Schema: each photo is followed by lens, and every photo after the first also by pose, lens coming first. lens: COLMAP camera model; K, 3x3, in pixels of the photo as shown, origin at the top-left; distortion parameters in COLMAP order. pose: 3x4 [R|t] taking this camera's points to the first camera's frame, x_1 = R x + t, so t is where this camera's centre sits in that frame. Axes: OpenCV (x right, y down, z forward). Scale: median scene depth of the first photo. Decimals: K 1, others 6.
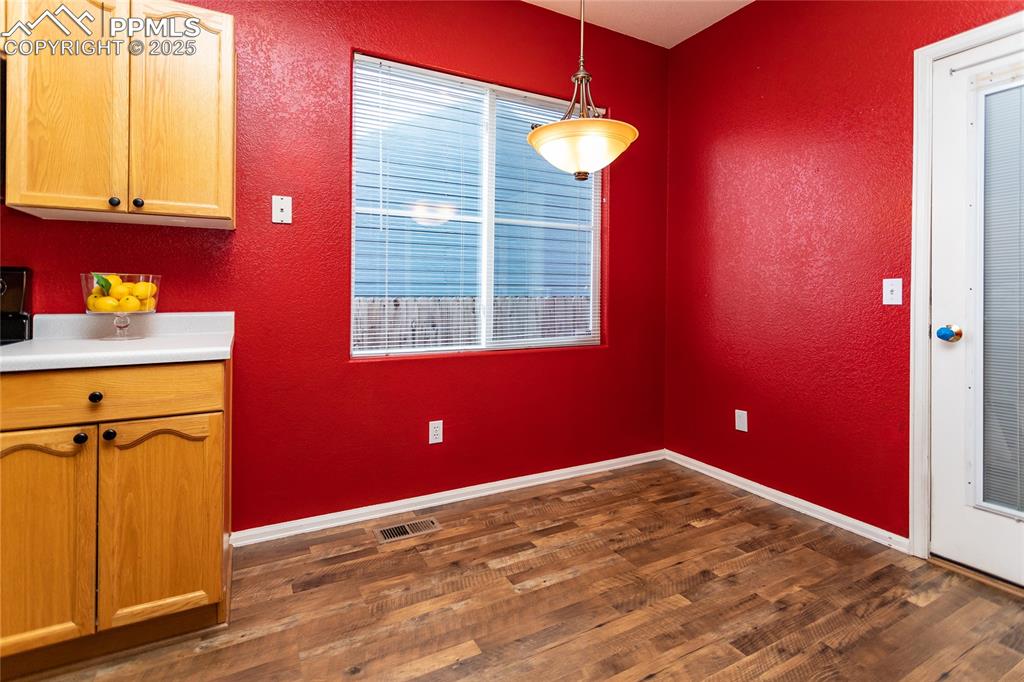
lens RADIAL K [[492.0, 0, 505.3], [0, 492.0, 293.5], [0, 0, 1]] dist [0.018162, -0.003350]
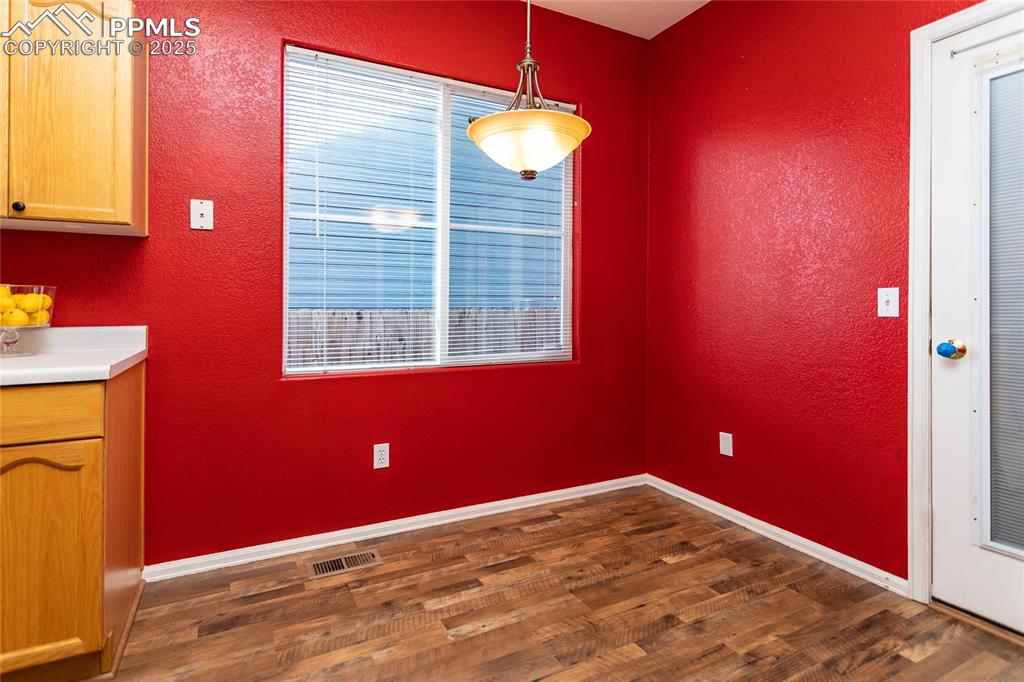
lens RADIAL K [[492.0, 0, 526.4], [0, 492.0, 303.1], [0, 0, 1]] dist [0.018162, -0.003350]
pose [[0.999428, -0.002196, -0.033749, 0.170547], [0.002074, 0.999991, -0.003653, -0.000364], [0.033757, 0.003581, 0.999424, 0.092795]]
